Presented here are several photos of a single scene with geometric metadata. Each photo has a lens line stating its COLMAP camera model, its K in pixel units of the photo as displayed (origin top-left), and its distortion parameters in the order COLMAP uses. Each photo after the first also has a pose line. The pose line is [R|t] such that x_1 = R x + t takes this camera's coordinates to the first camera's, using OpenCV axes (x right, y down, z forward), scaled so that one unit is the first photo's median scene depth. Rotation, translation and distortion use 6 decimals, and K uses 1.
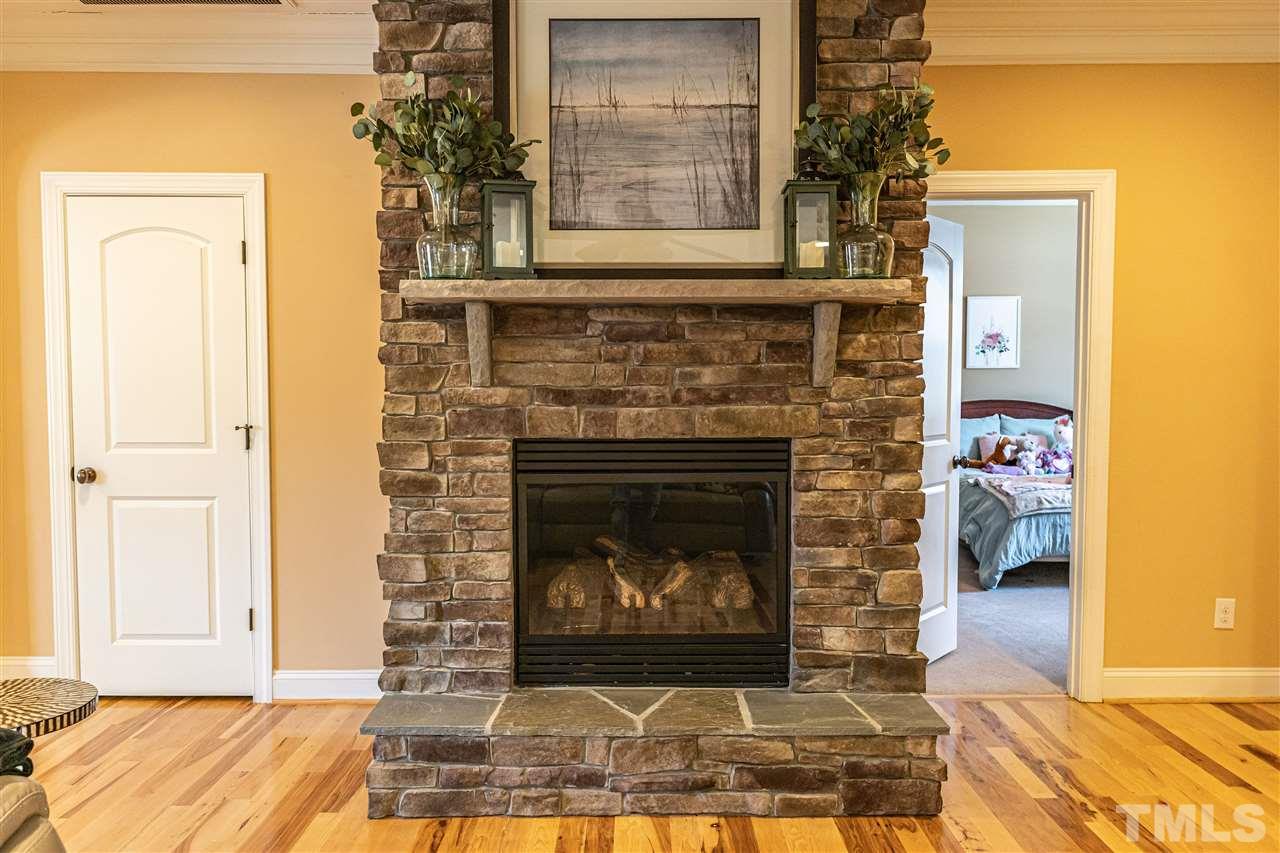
lens RADIAL K [[932.8, 0, 639.5], [0, 932.8, 427.0], [0, 0, 1]] dist [0.003528, 0.000362]
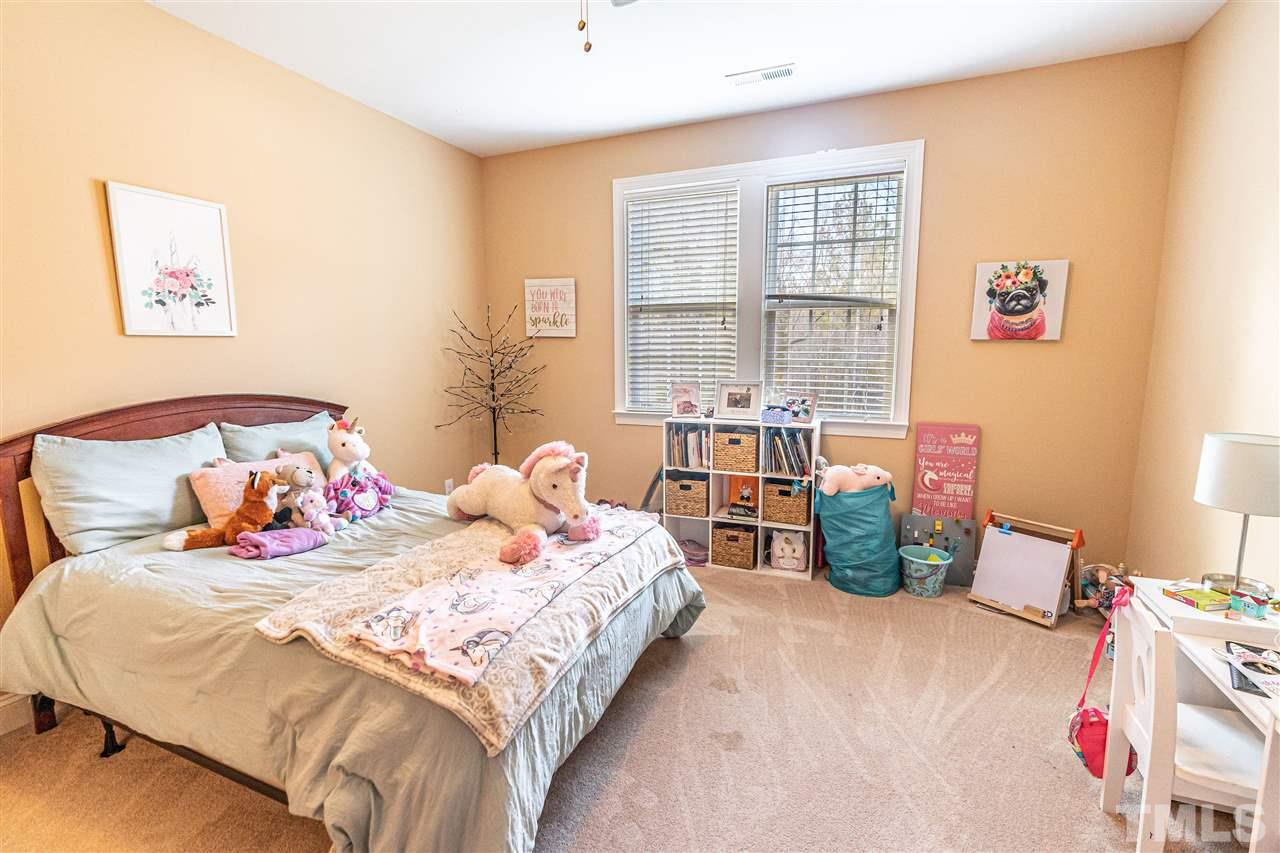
lens RADIAL K [[581.4, 0, 638.6], [0, 581.4, 431.7], [0, 0, 1]] dist [-0.000079, -0.000018]
pose [[0.395659, -0.130465, 0.909084, 0.188442], [0.056559, 0.991441, 0.117668, -0.036495], [-0.916654, 0.004860, 0.399651, 0.687421]]
